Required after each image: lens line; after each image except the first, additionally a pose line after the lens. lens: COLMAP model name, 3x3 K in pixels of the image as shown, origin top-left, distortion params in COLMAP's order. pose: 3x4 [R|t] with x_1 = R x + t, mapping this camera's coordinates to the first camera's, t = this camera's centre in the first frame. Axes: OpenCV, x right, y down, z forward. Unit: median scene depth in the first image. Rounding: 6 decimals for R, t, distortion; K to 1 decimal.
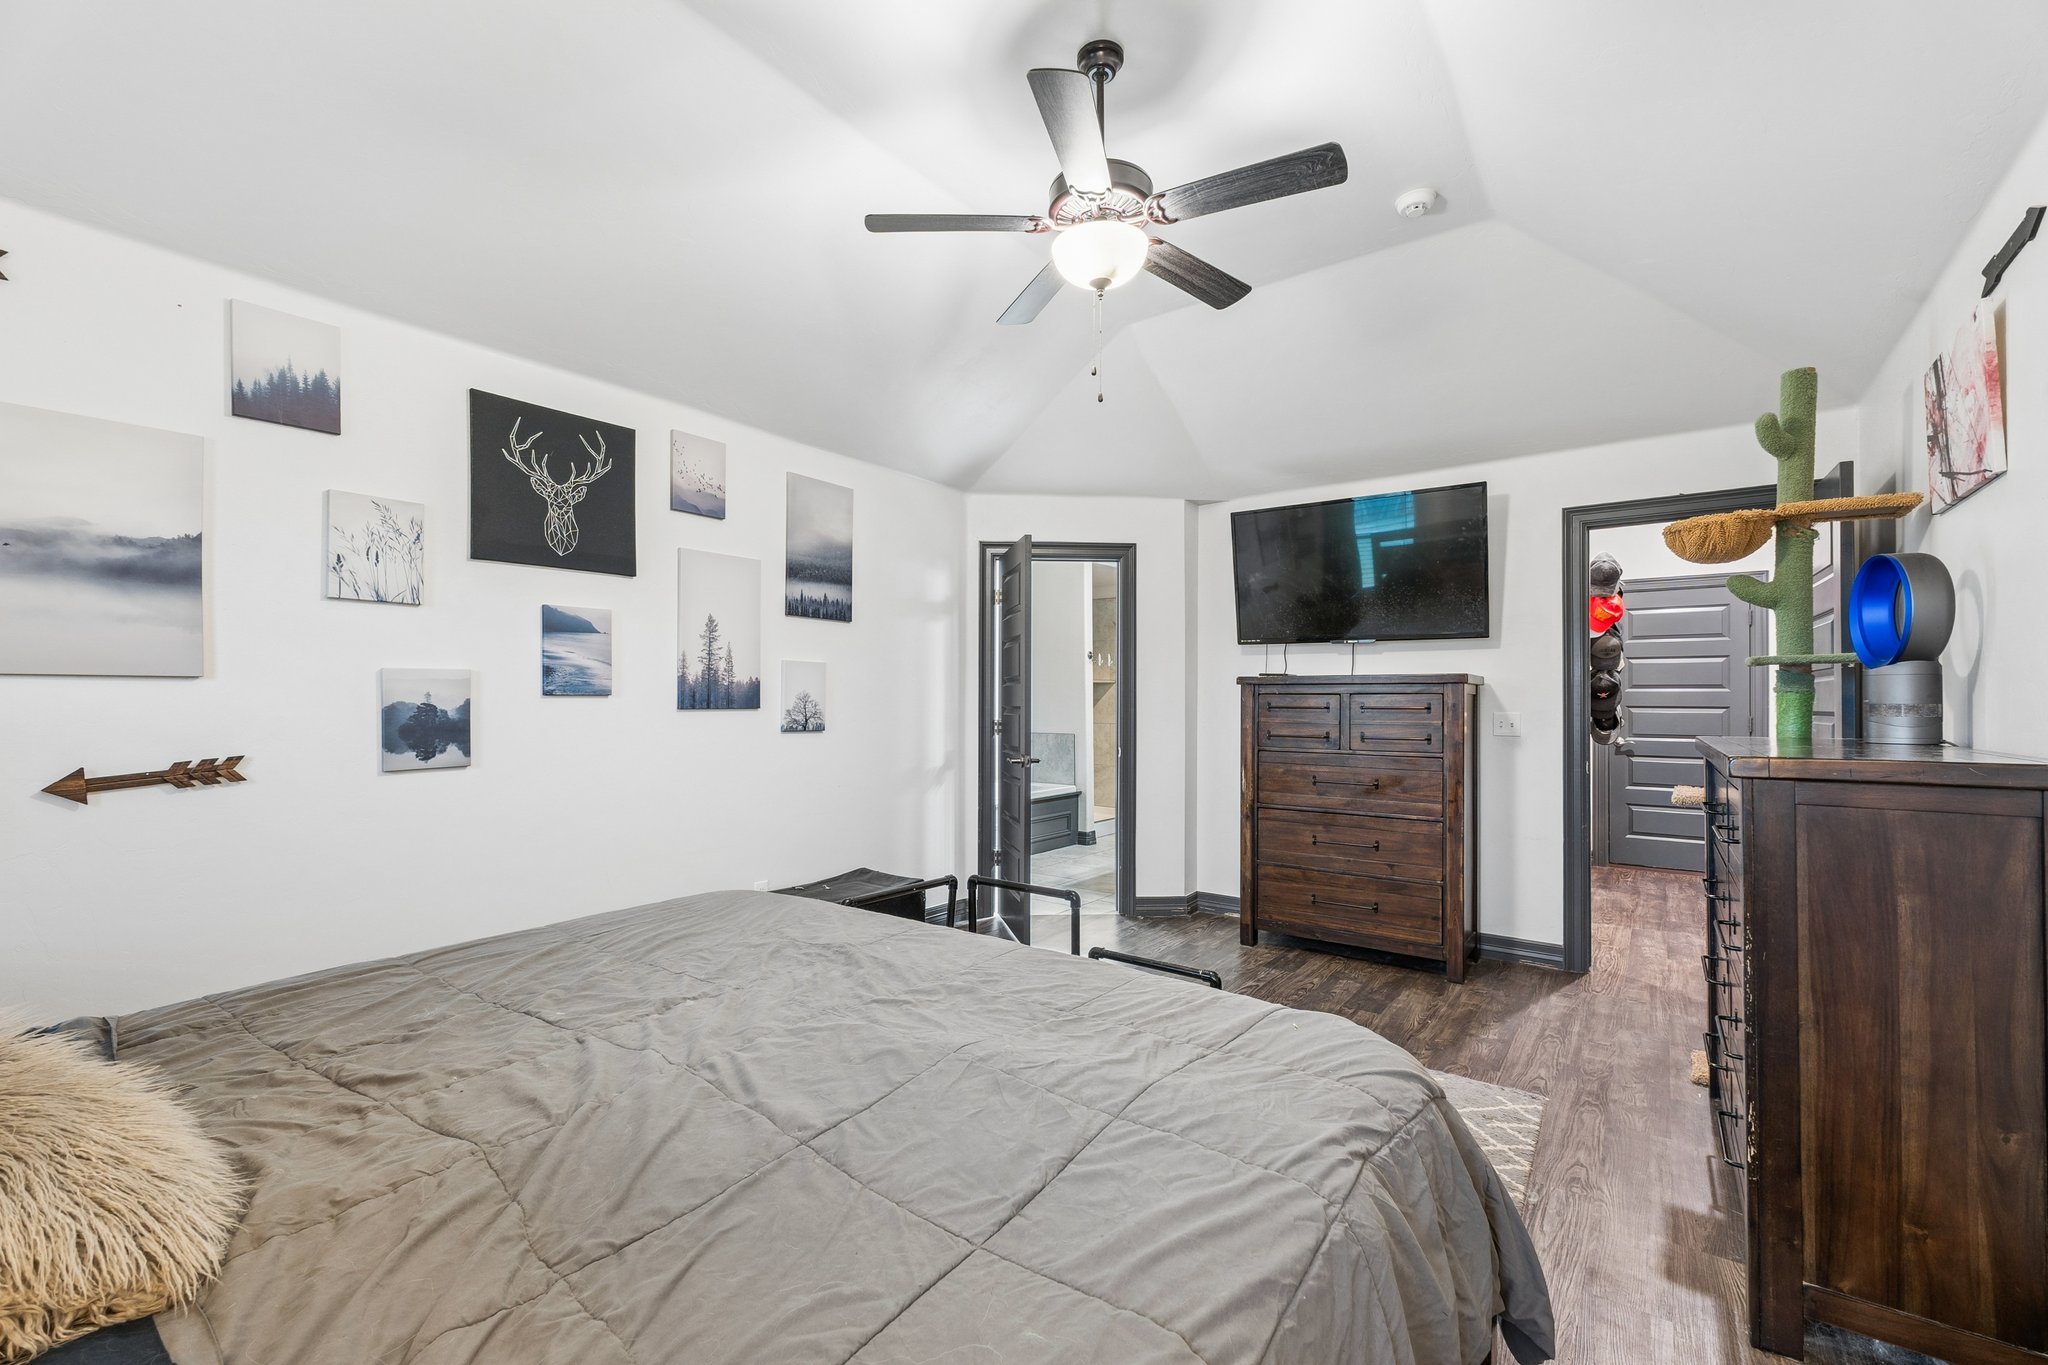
lens RADIAL K [[854.7, 0, 1018.8], [0, 854.7, 688.3], [0, 0, 1]] dist [0.003472, 0.000722]
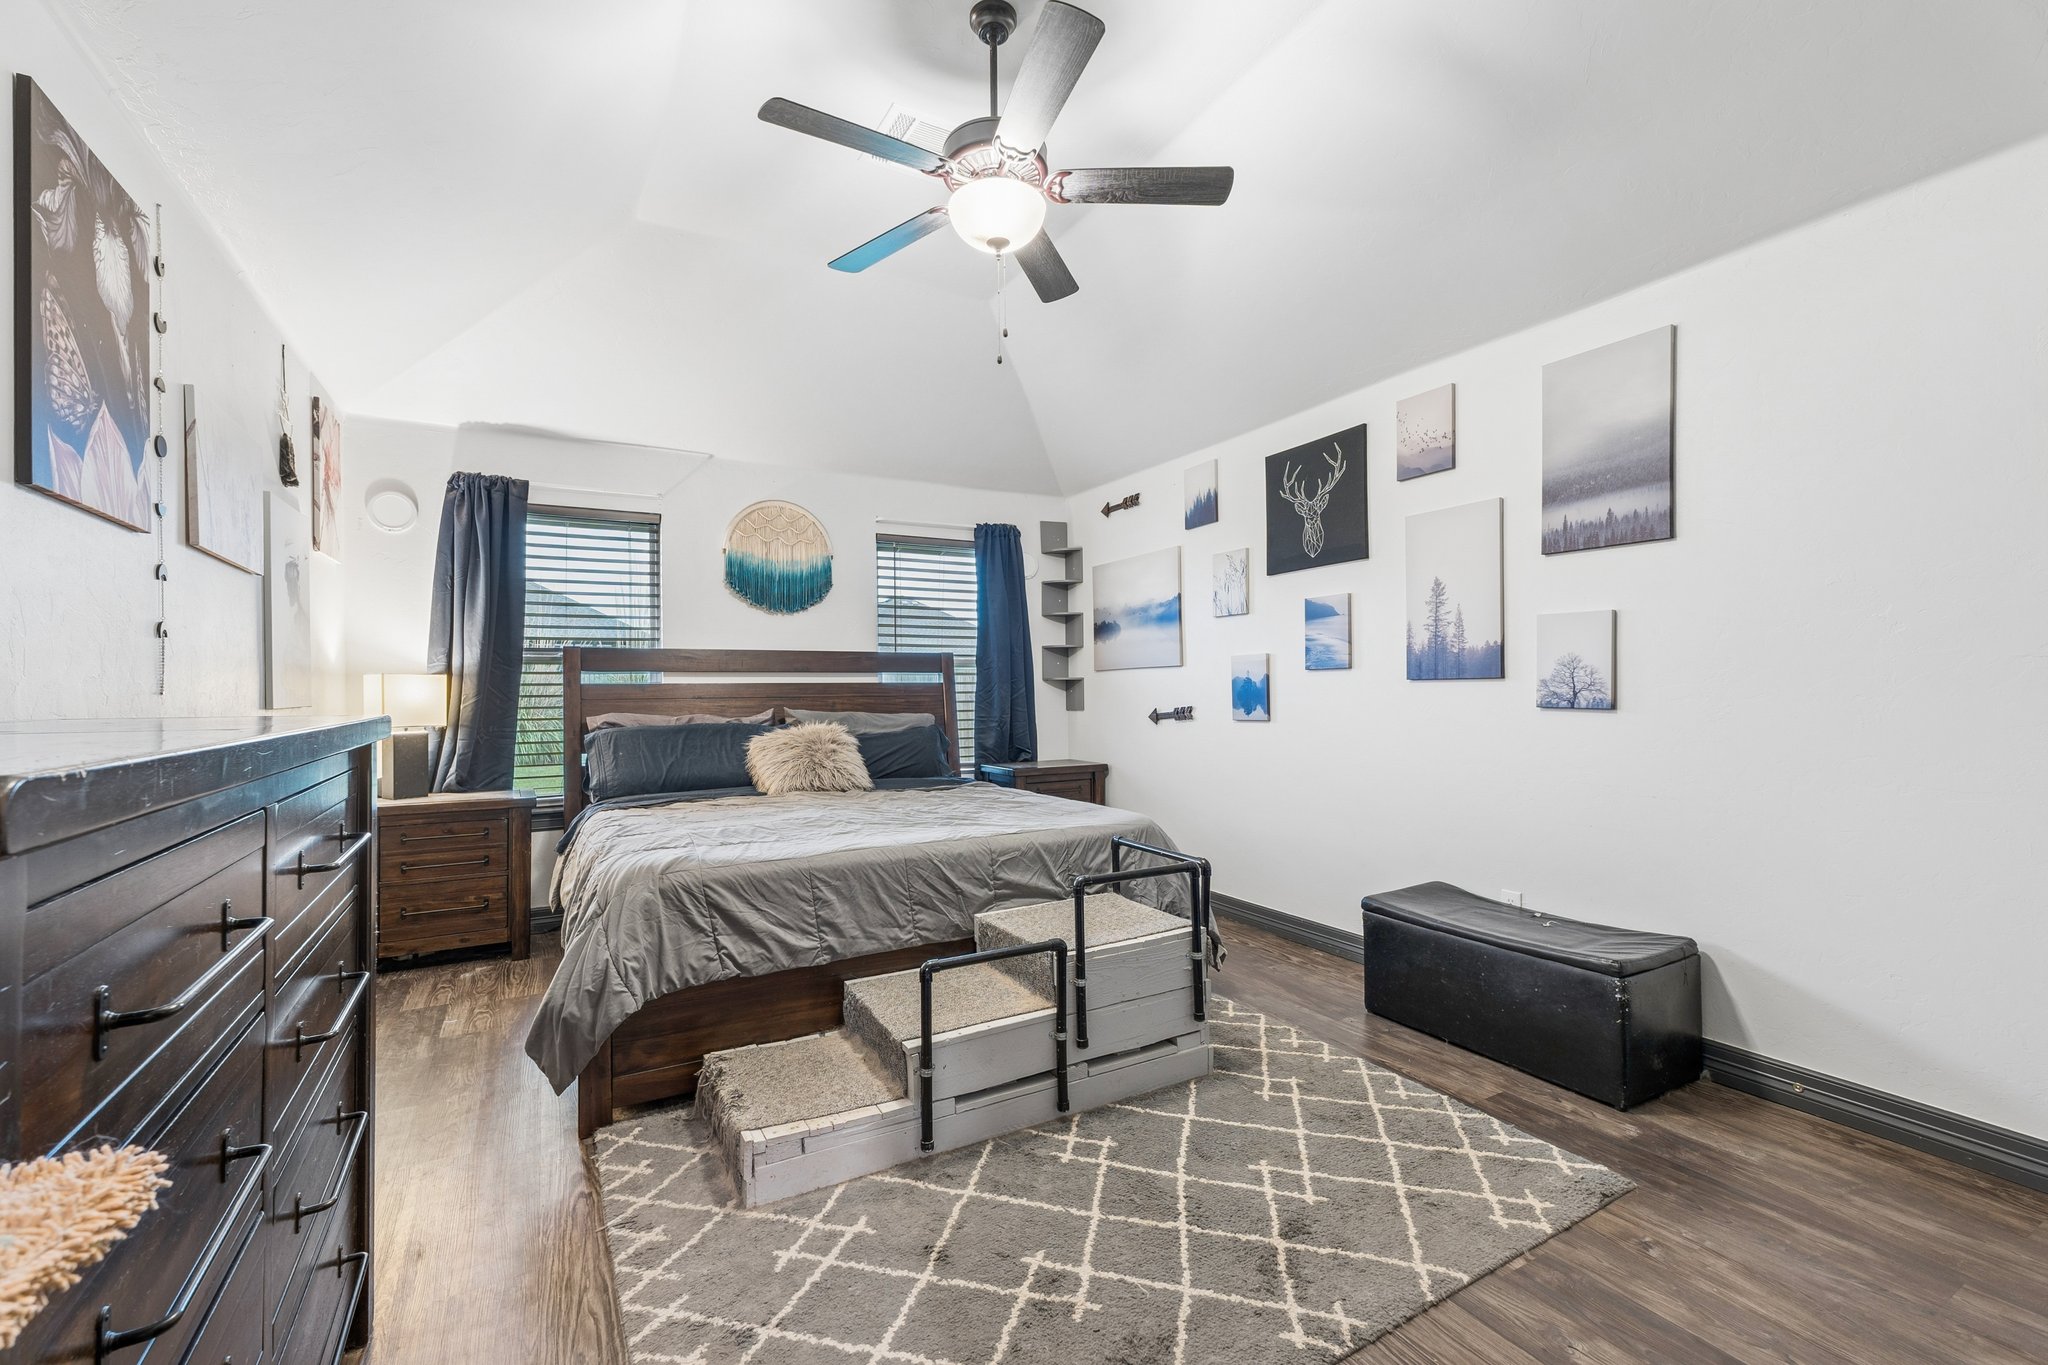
lens RADIAL K [[854.7, 0, 1018.8], [0, 854.7, 688.3], [0, 0, 1]] dist [0.003472, 0.000722]
pose [[-0.399488, -0.008117, -0.916702, 0.747883], [0.012592, 0.999818, -0.014341, 0.046202], [0.916652, -0.017273, -0.399313, 1.062932]]
